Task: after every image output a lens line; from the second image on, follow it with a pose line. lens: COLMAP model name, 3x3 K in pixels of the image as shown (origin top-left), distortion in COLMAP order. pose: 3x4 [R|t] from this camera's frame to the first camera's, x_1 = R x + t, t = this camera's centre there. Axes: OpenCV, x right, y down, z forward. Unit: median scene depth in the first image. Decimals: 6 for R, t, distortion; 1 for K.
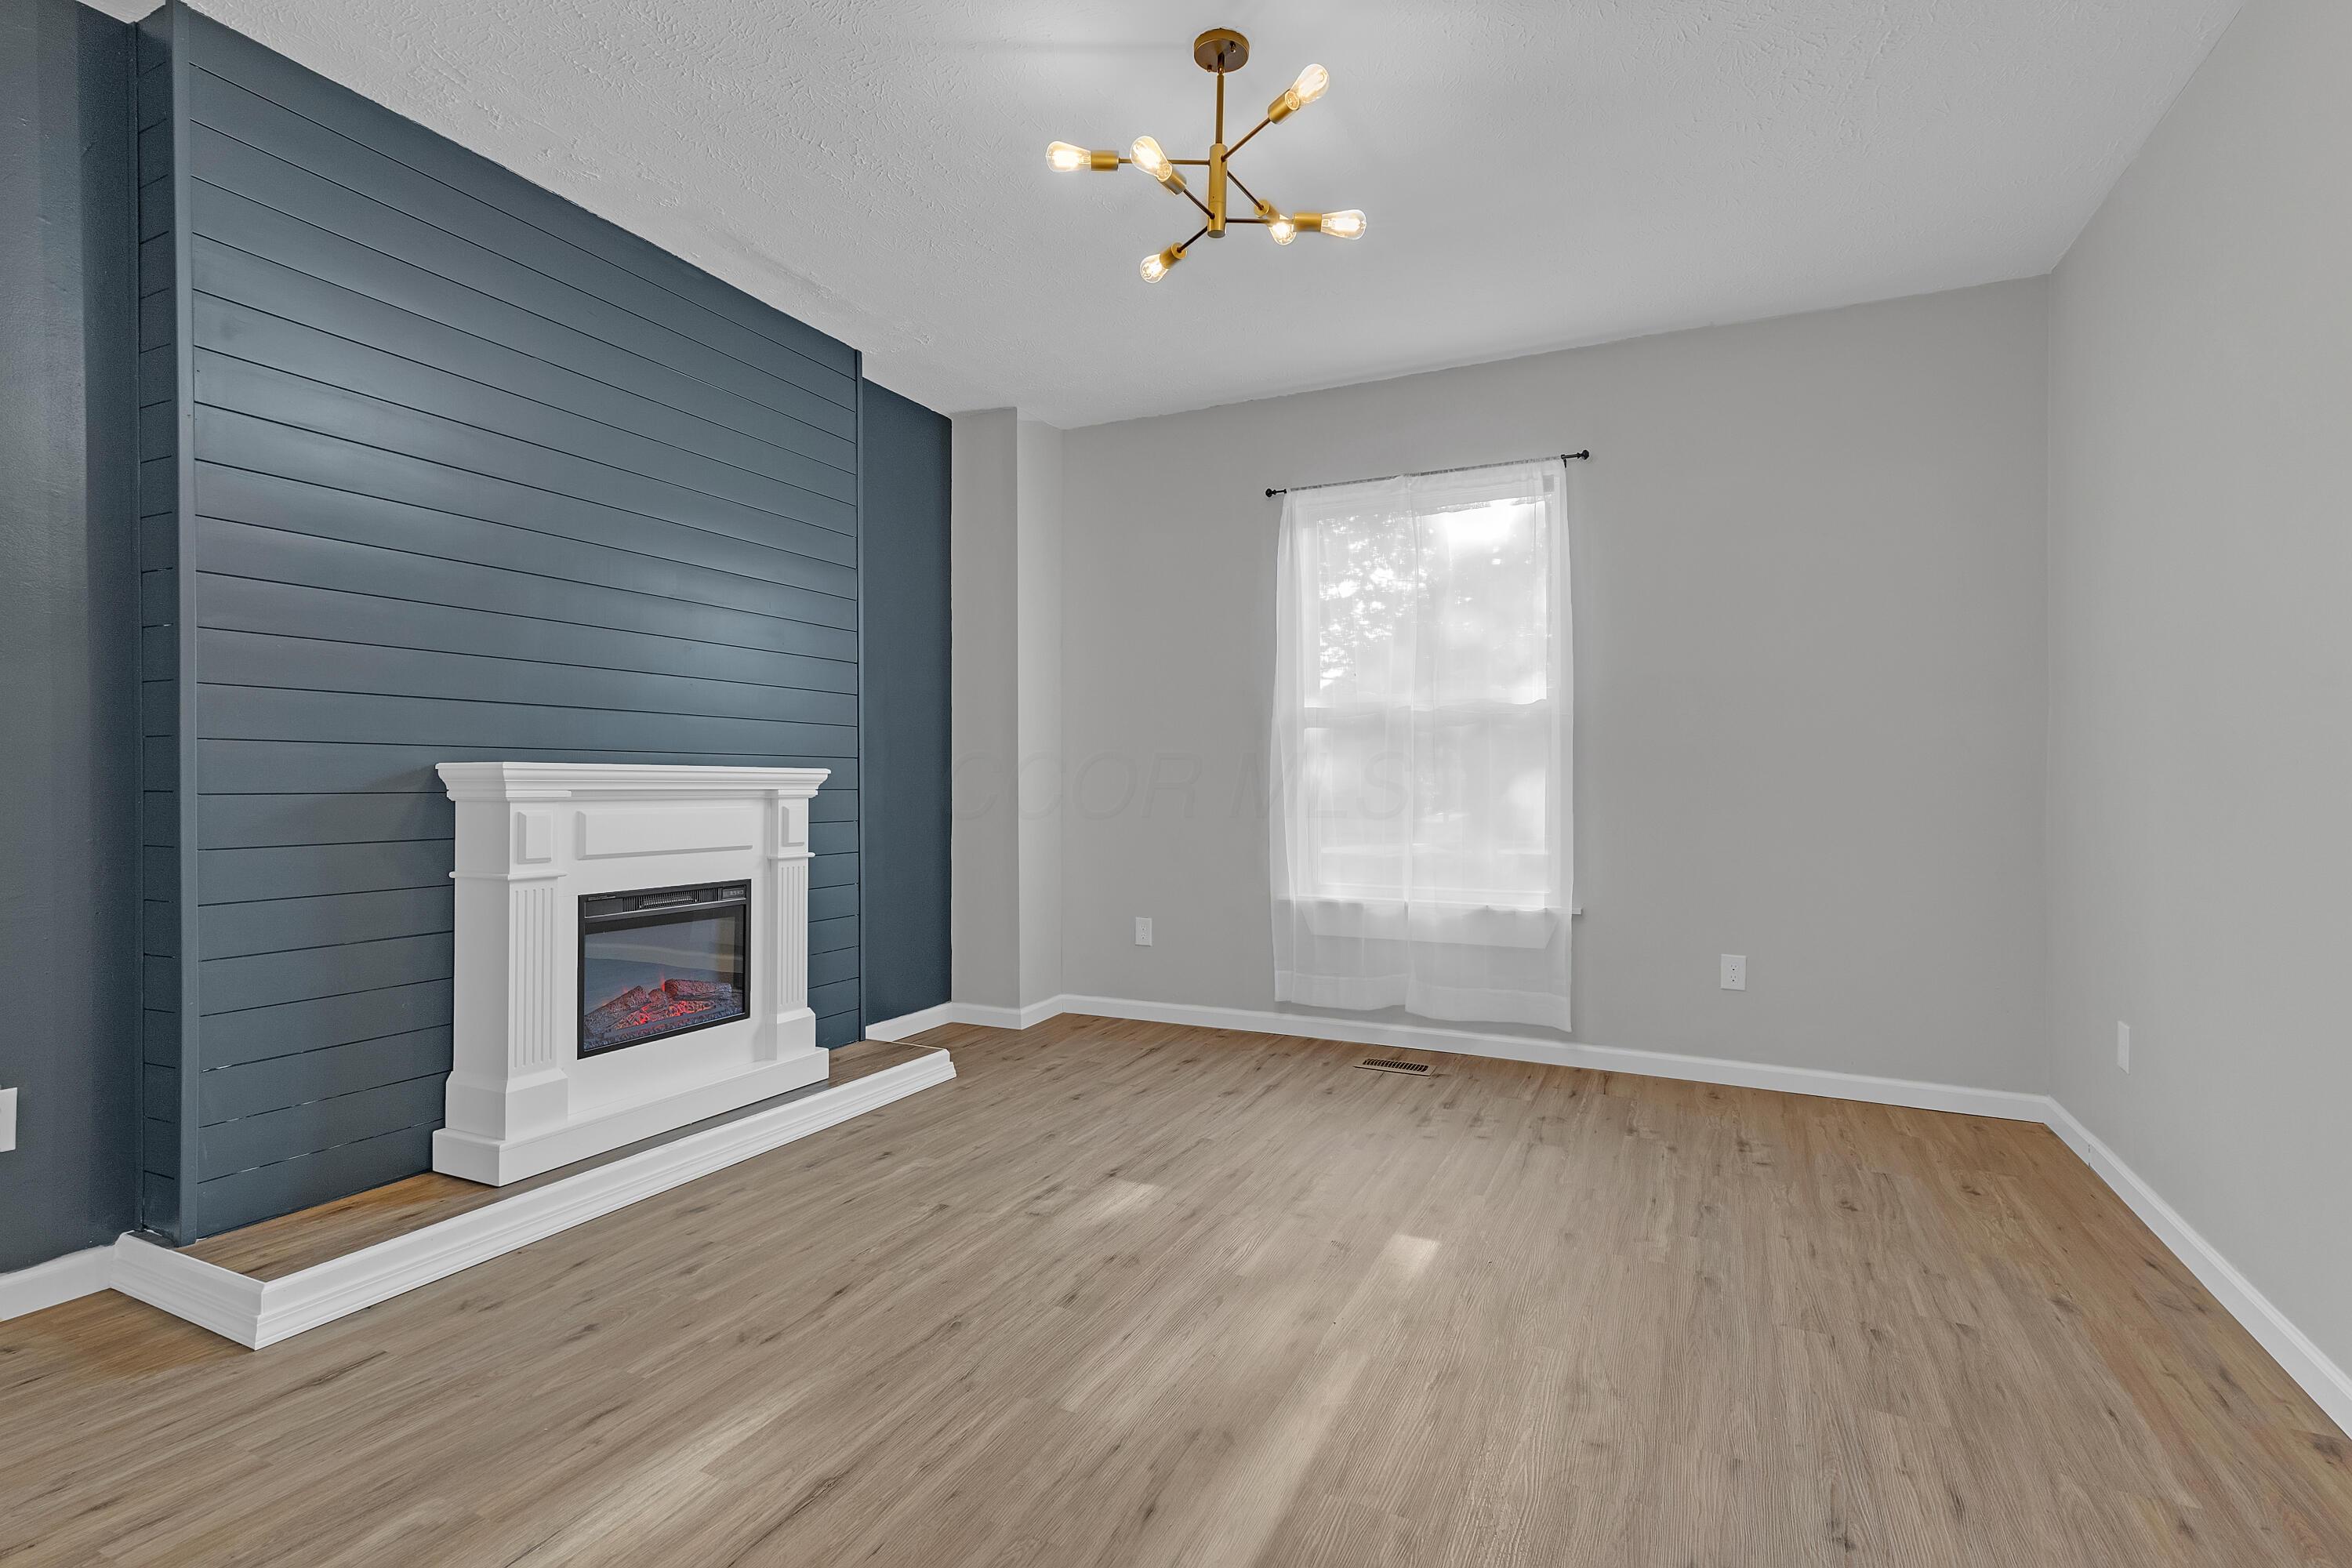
lens RADIAL K [[1092.6, 0, 1178.4], [0, 1092.6, 772.8], [0, 0, 1]] dist [-0.001559, 0.002341]
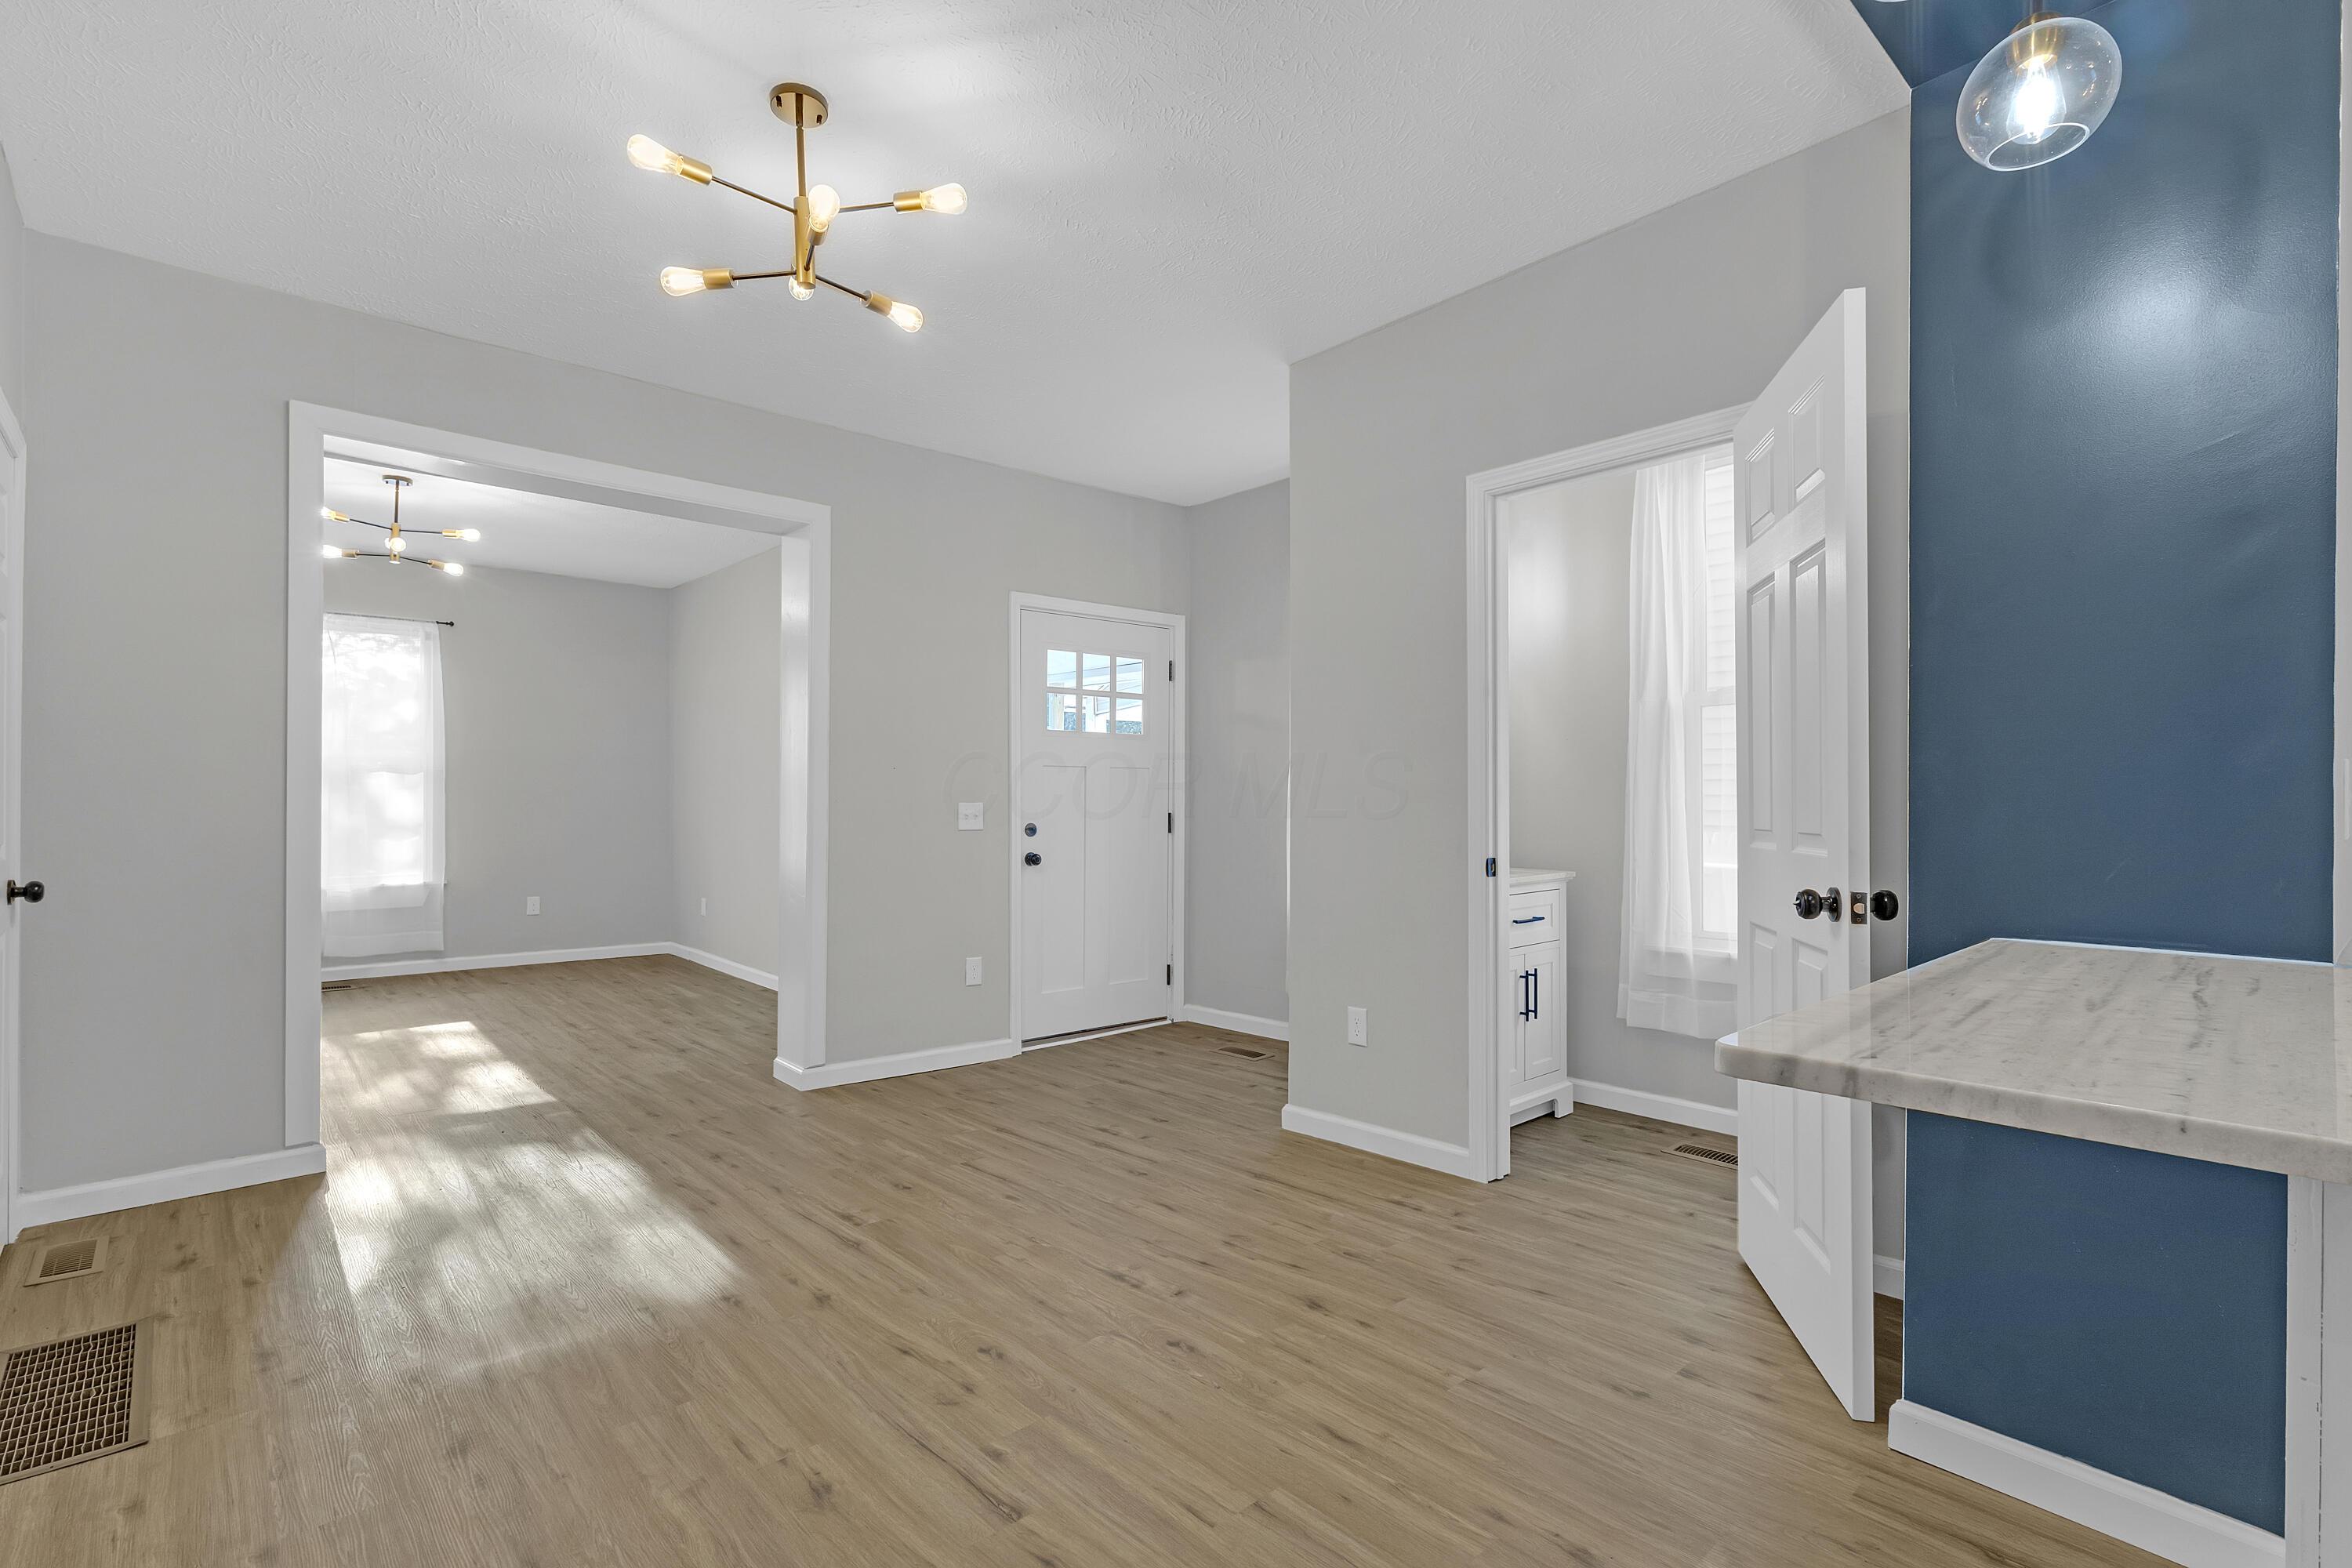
lens RADIAL K [[1092.6, 0, 1198.9], [0, 1092.6, 786.0], [0, 0, 1]] dist [-0.001559, 0.002341]
pose [[0.344182, 0.007270, 0.938875, -0.865405], [-0.000371, 0.999971, -0.007607, -0.014717], [-0.938903, 0.002270, 0.344175, -0.739809]]
